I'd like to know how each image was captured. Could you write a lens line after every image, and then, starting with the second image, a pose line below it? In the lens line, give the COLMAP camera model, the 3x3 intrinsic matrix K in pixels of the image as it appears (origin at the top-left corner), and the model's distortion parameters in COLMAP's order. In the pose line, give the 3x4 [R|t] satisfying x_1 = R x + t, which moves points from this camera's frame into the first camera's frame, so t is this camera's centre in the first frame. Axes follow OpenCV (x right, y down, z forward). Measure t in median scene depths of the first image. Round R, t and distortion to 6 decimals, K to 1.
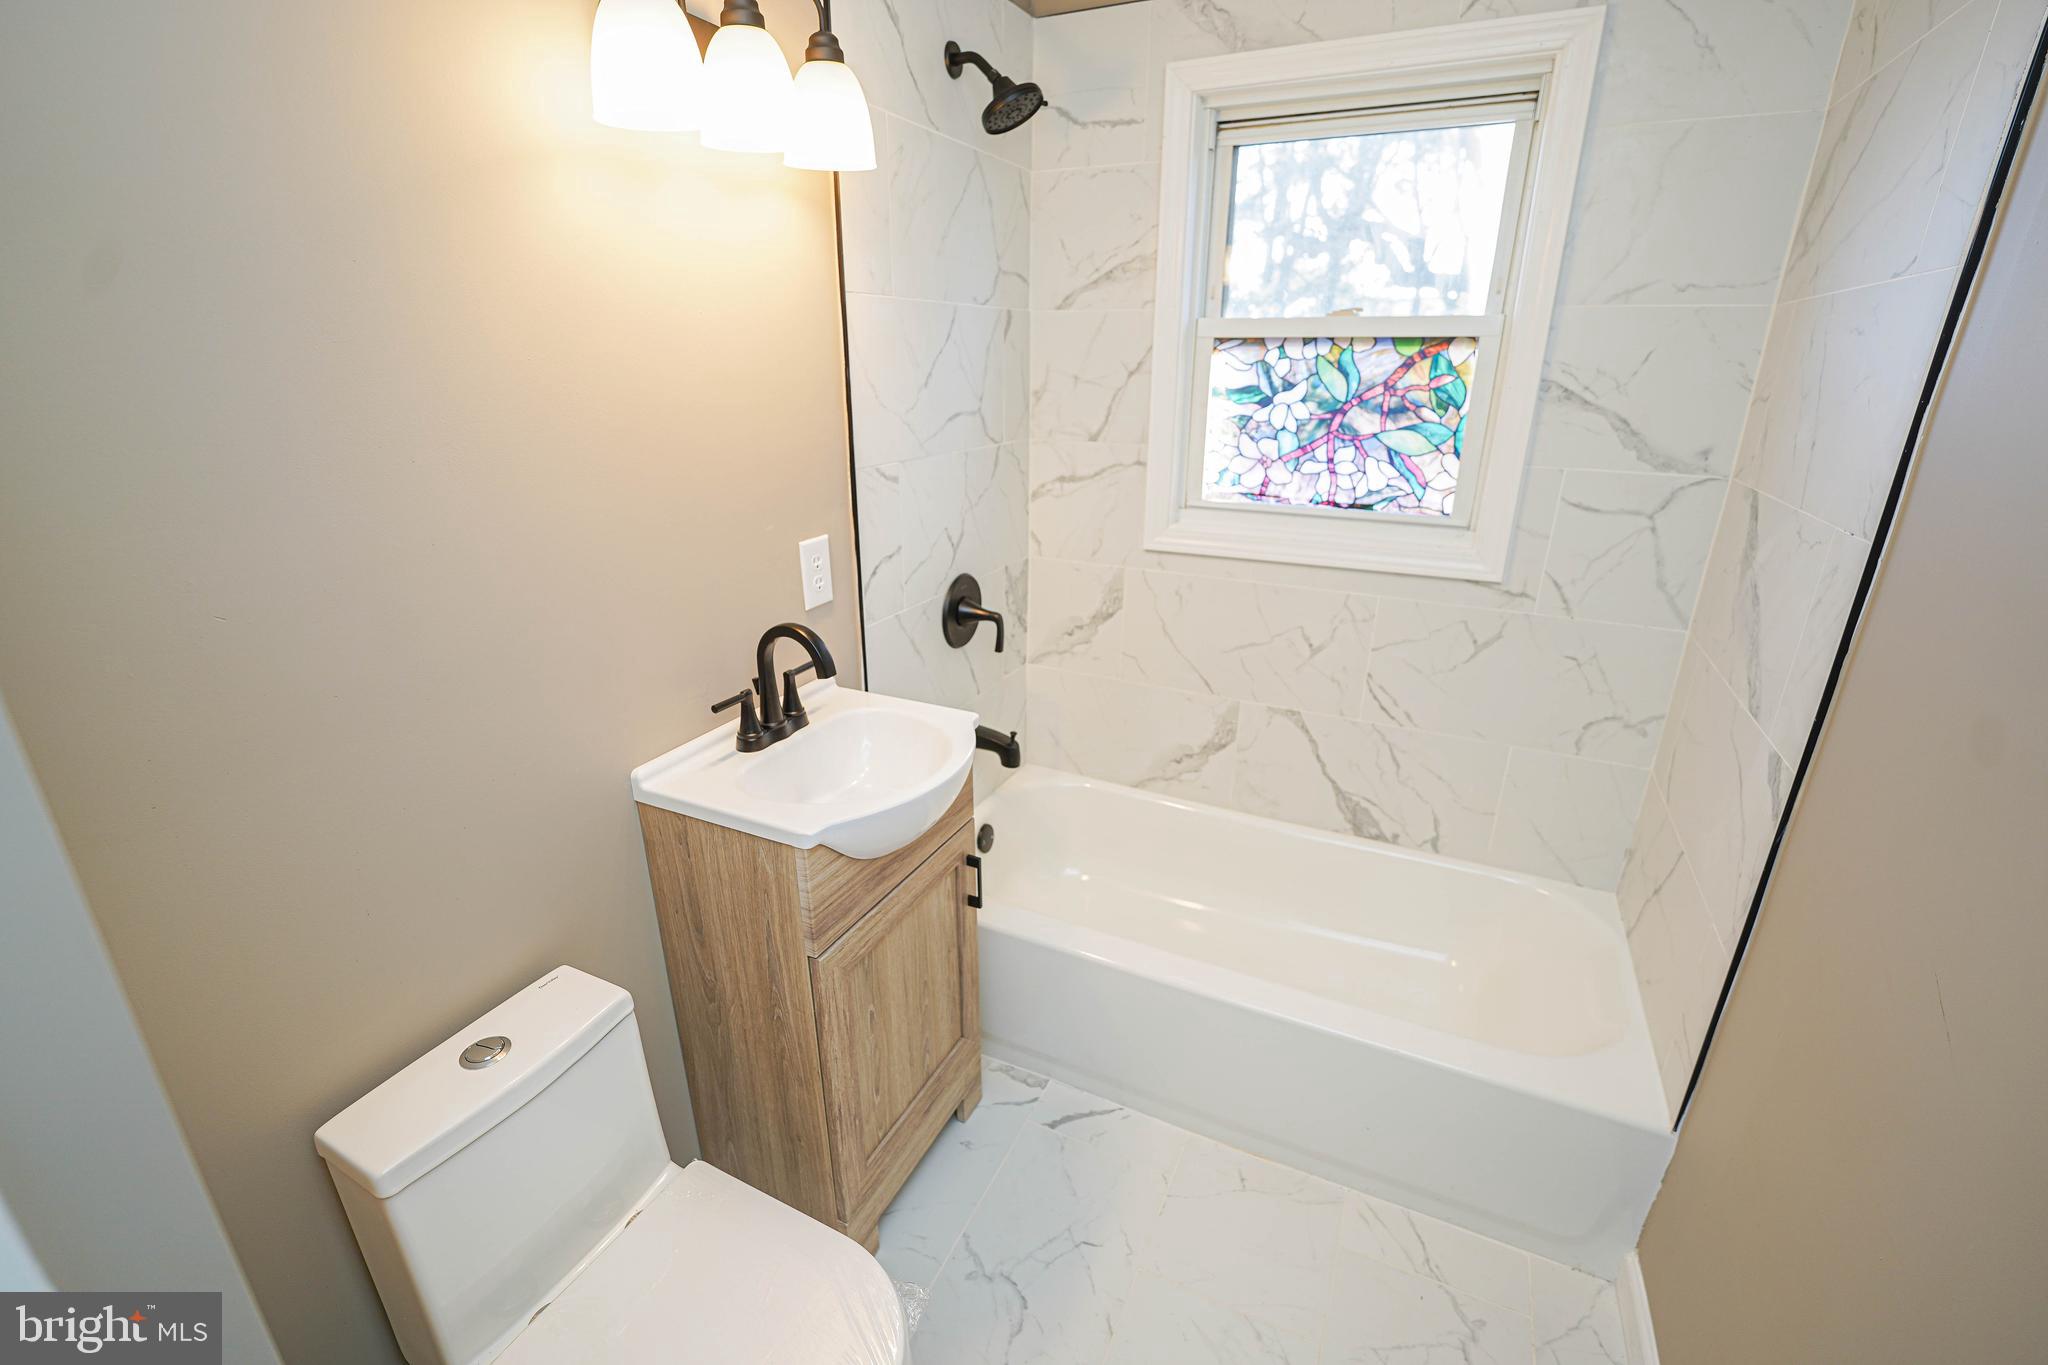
lens RADIAL K [[895.8, 0, 1001.8], [0, 895.8, 686.4], [0, 0, 1]] dist [-0.019353, 0.000021]
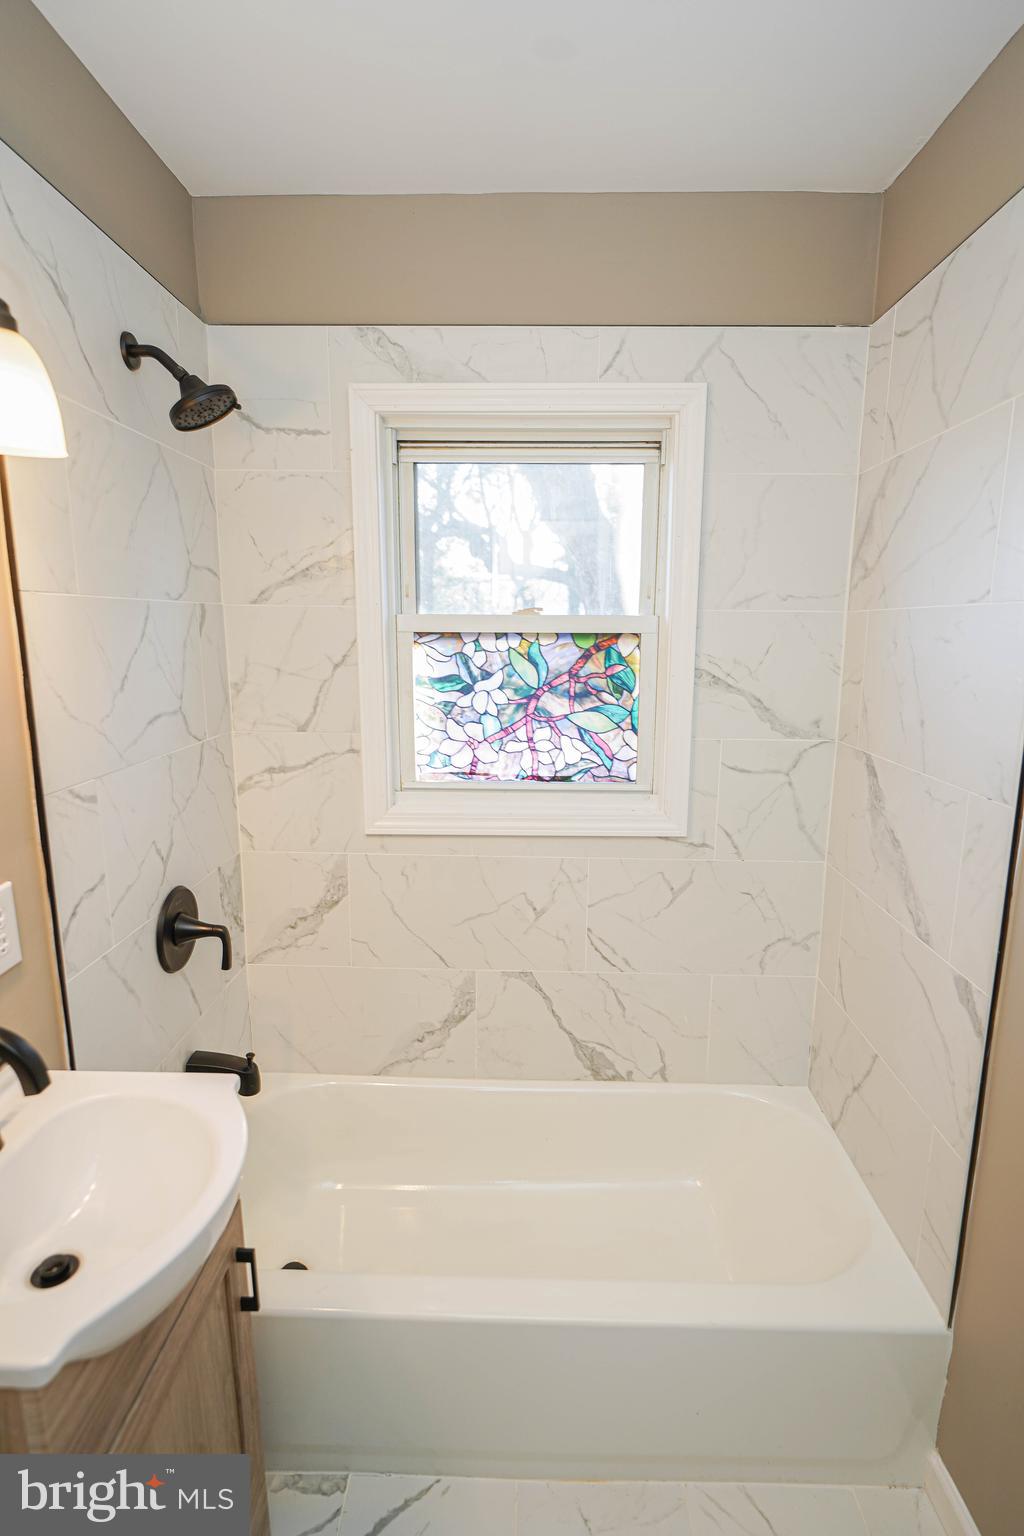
lens RADIAL K [[796.0, 0, 515.3], [0, 796.0, 781.3], [0, 0, 1]] dist [-0.002248, -0.000504]
pose [[0.902639, -0.079793, 0.422936, -0.067553], [0.144247, 0.981917, -0.122602, -0.087486], [-0.405506, 0.171673, 0.897827, 0.140735]]
